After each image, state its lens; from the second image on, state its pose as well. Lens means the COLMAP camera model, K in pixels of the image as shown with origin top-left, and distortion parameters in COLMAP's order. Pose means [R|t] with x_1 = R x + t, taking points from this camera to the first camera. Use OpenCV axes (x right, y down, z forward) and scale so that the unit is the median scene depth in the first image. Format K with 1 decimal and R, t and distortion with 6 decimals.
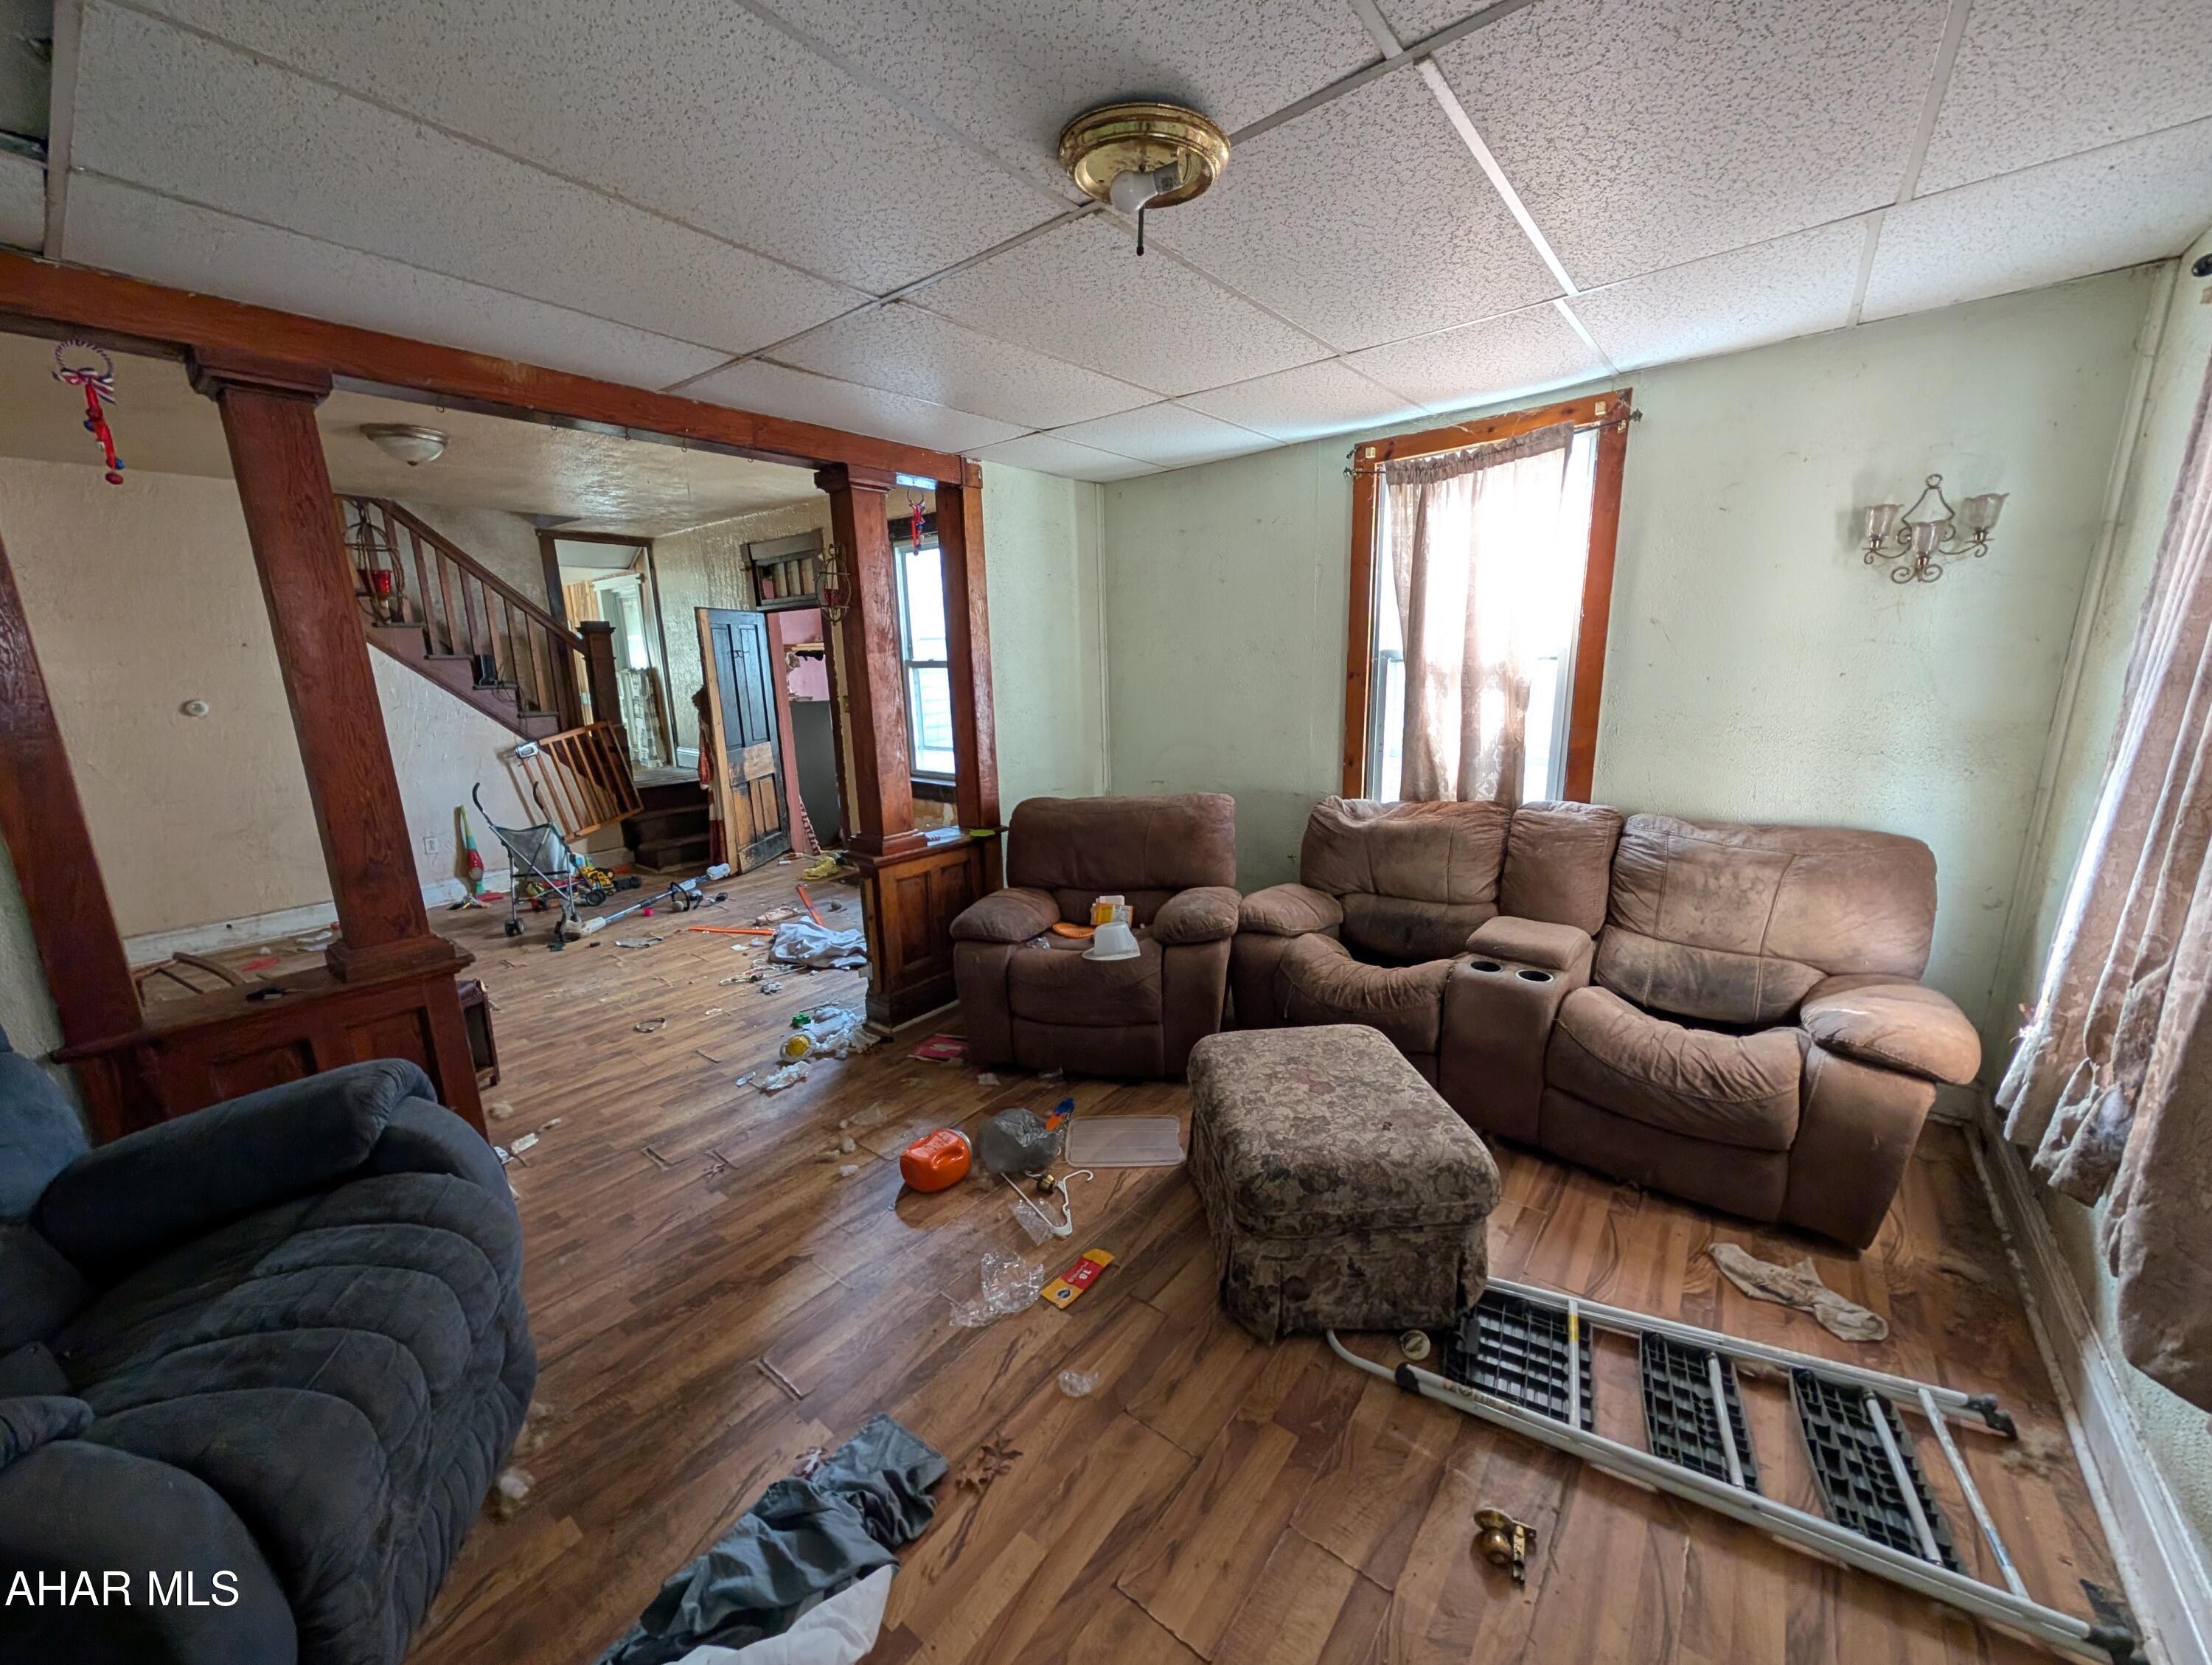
lens RADIAL K [[831.5, 0, 1101.8], [0, 831.5, 839.5], [0, 0, 1]] dist [0.000388, 0.000121]
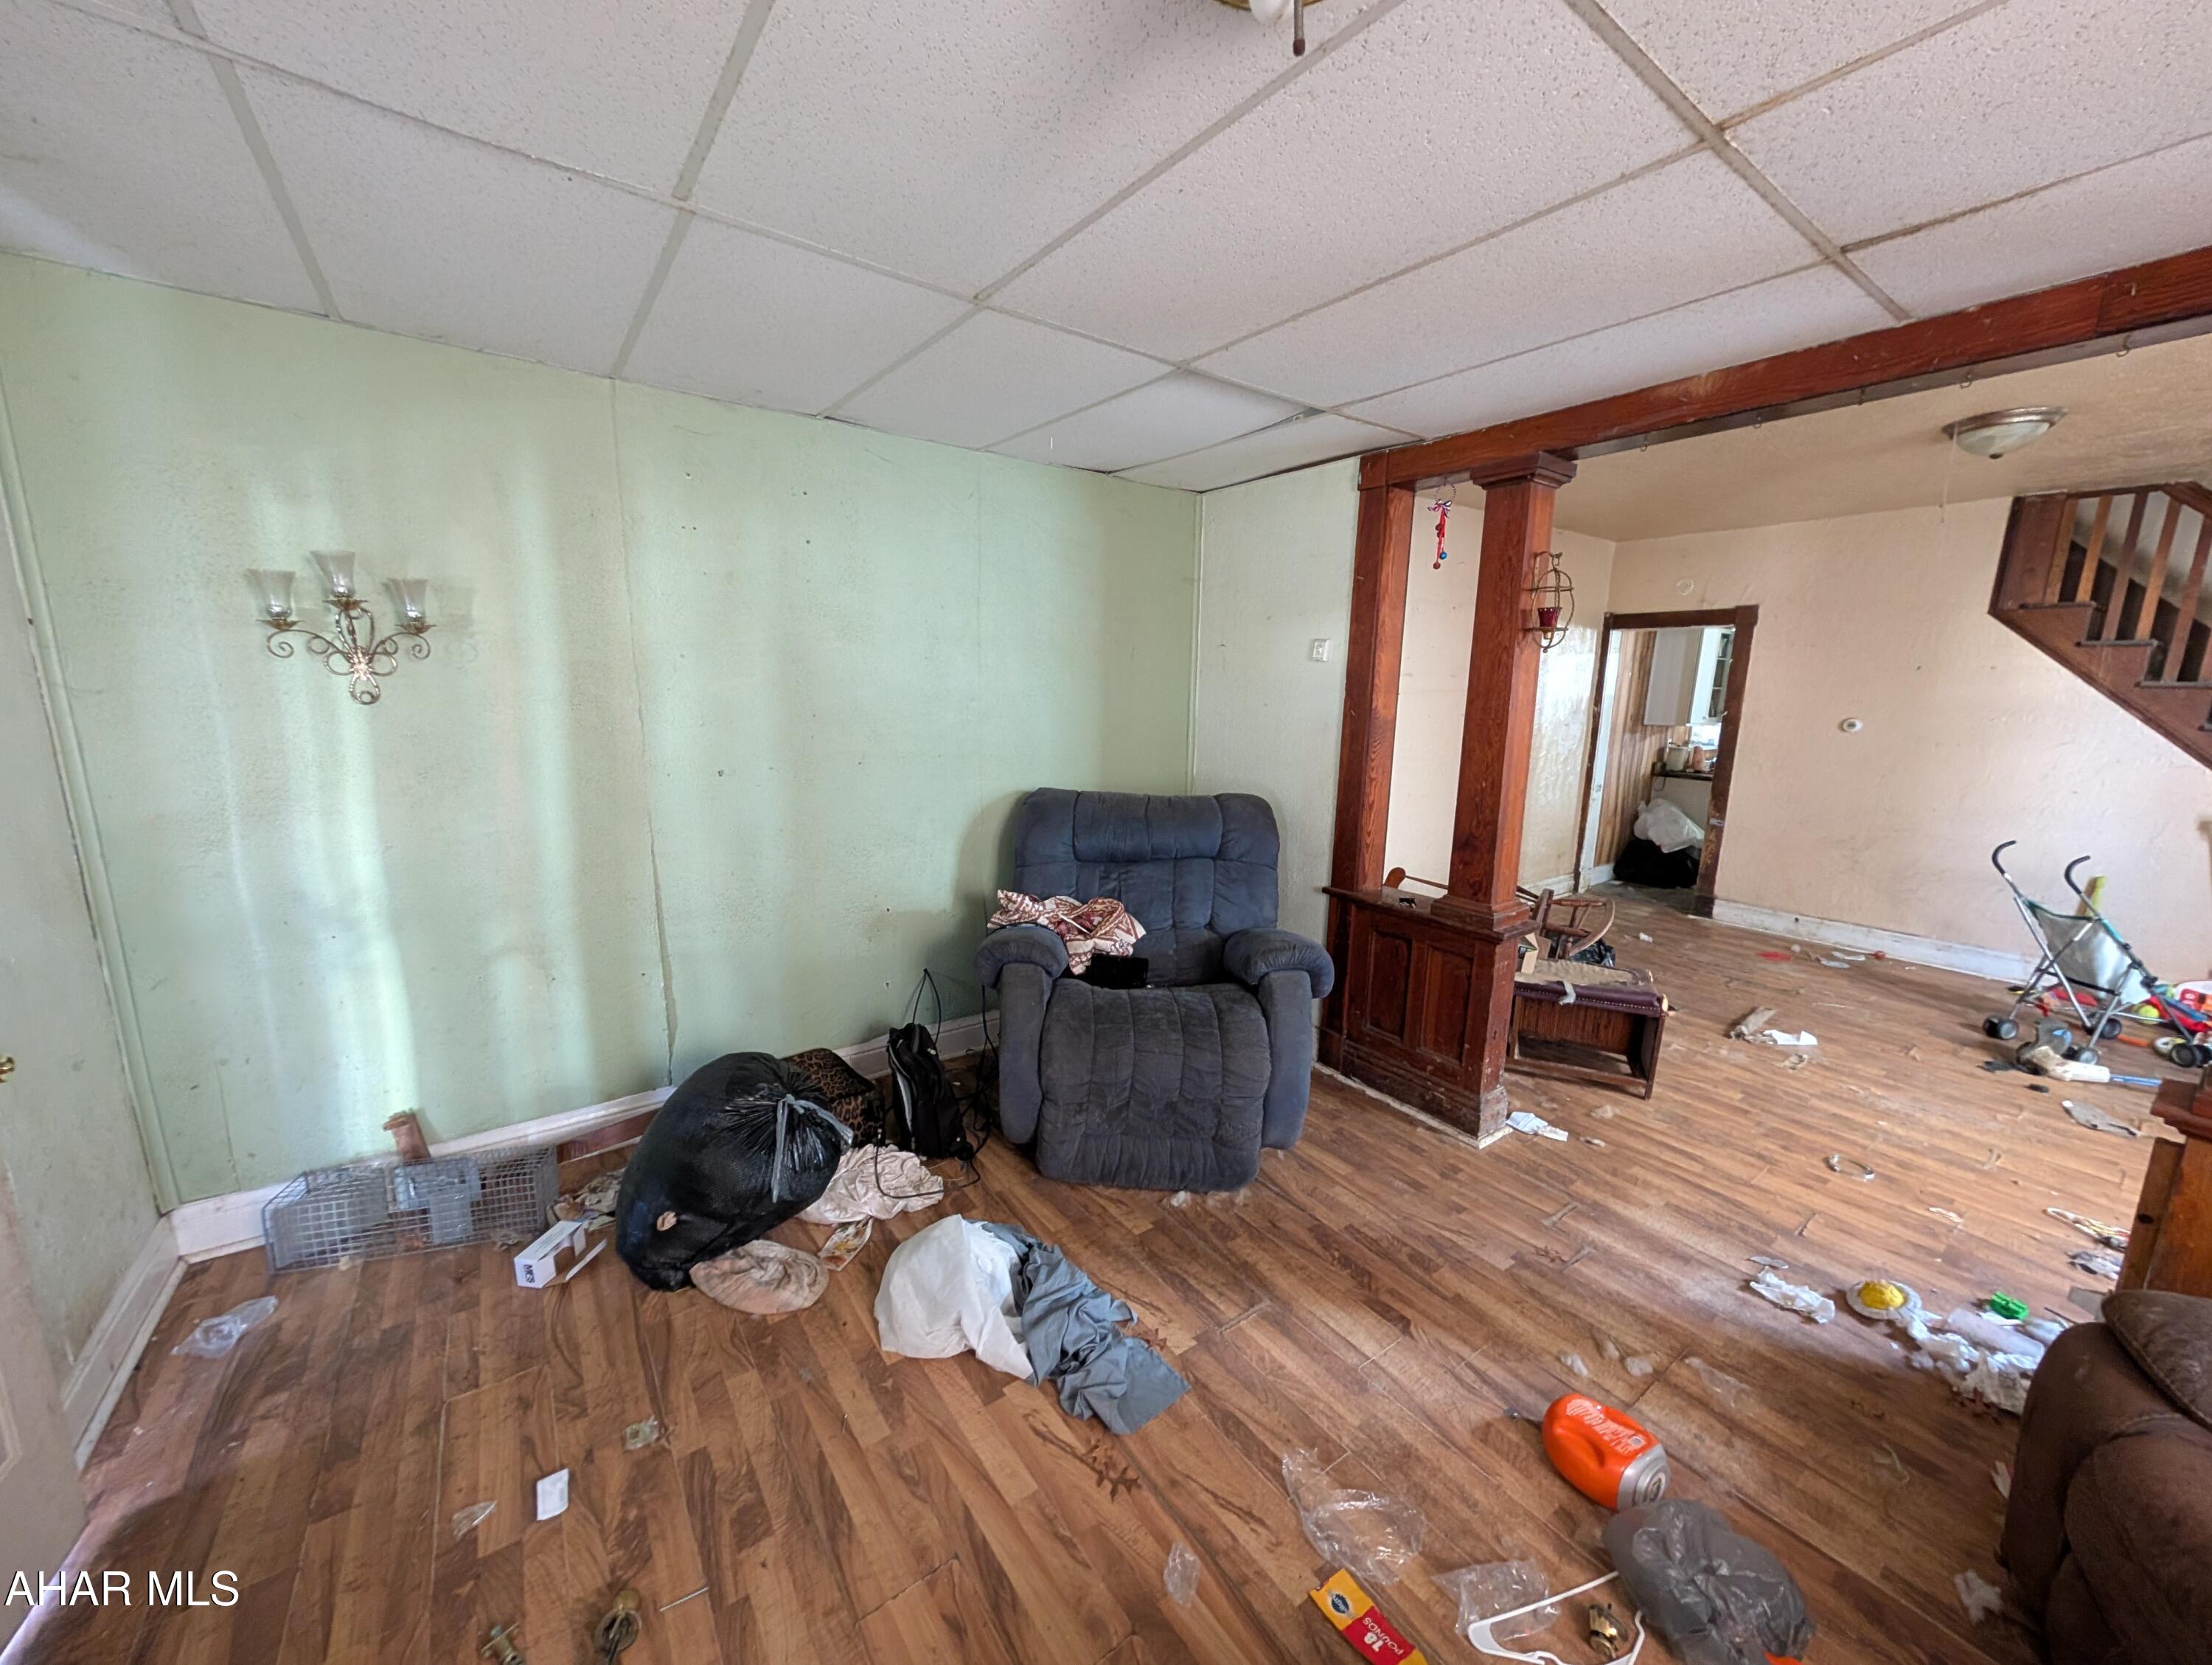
lens RADIAL K [[833.8, 0, 1106.2], [0, 833.8, 843.2], [0, 0, 1]] dist [0.001509, 0.000286]
pose [[-0.265232, 0.200882, -0.943026, 0.198370], [-0.220300, 0.939558, 0.262104, -0.070160], [0.938680, 0.277267, -0.204946, 0.289980]]
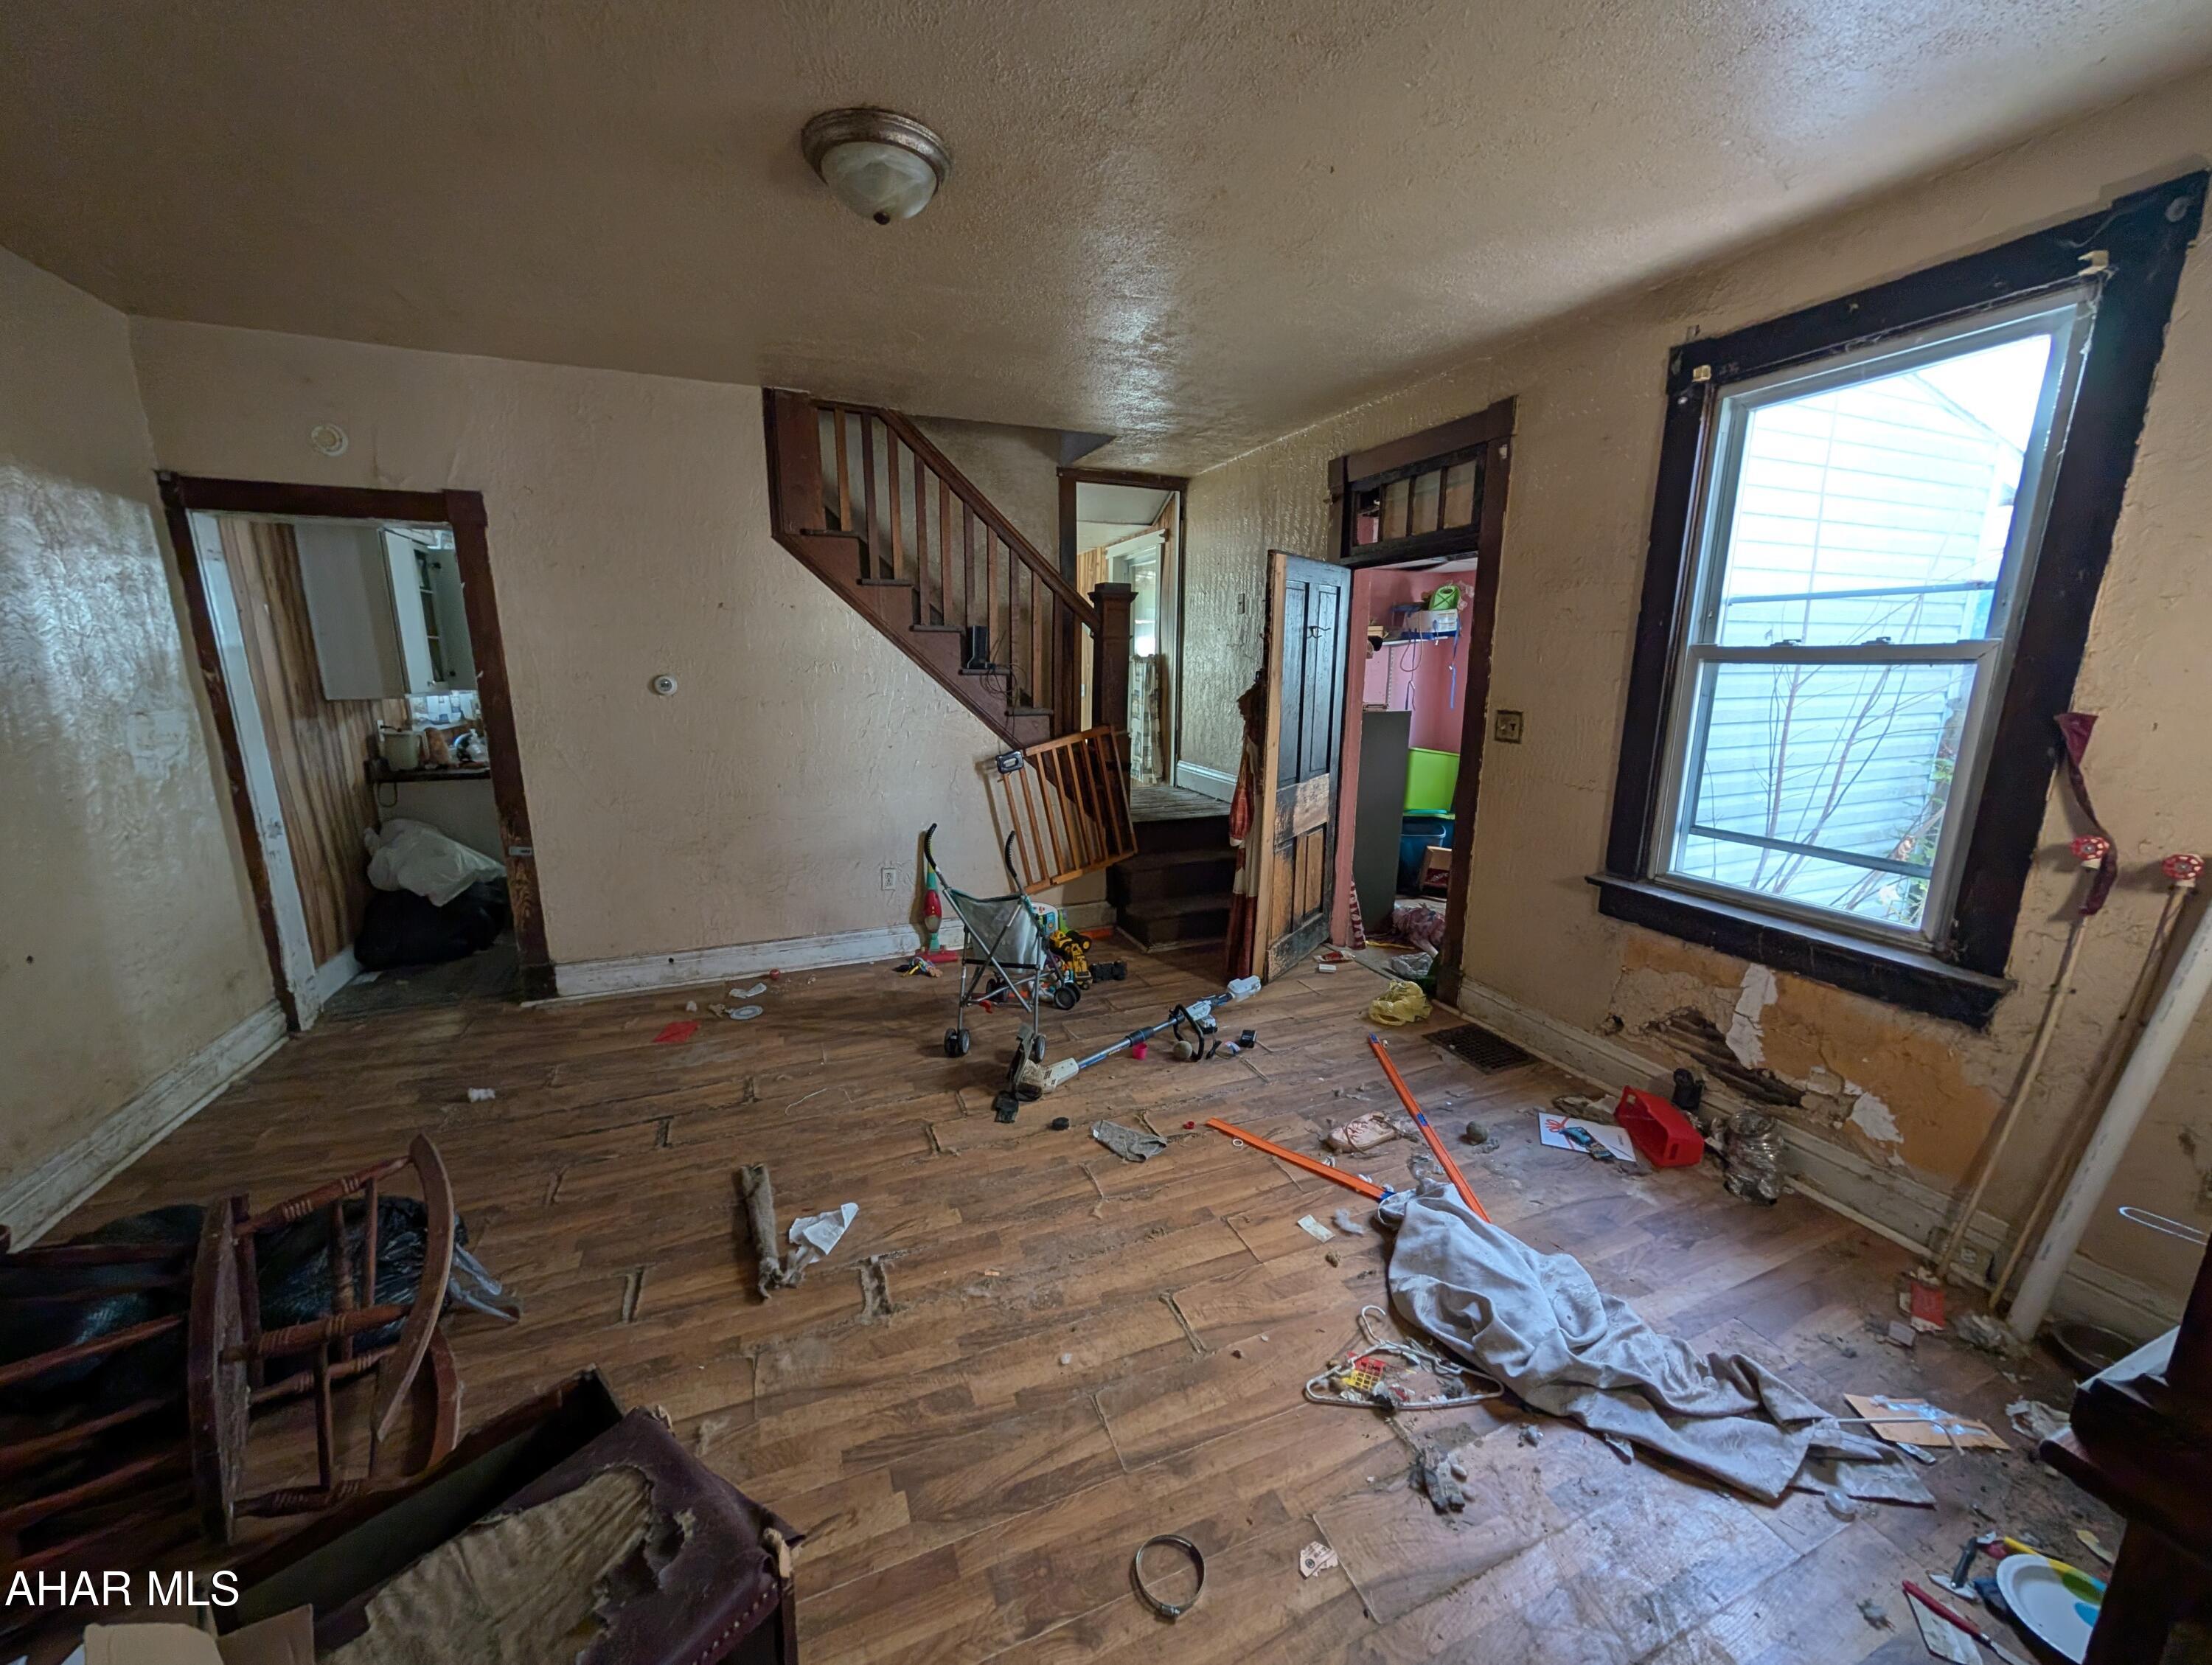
lens RADIAL K [[831.5, 0, 1101.8], [0, 831.5, 839.5], [0, 0, 1]] dist [0.000388, 0.000121]
pose [[0.873198, 0.129521, -0.469840, -0.289038], [-0.129179, 0.991068, 0.033129, -0.077926], [0.469934, 0.031766, 0.882130, 0.425347]]
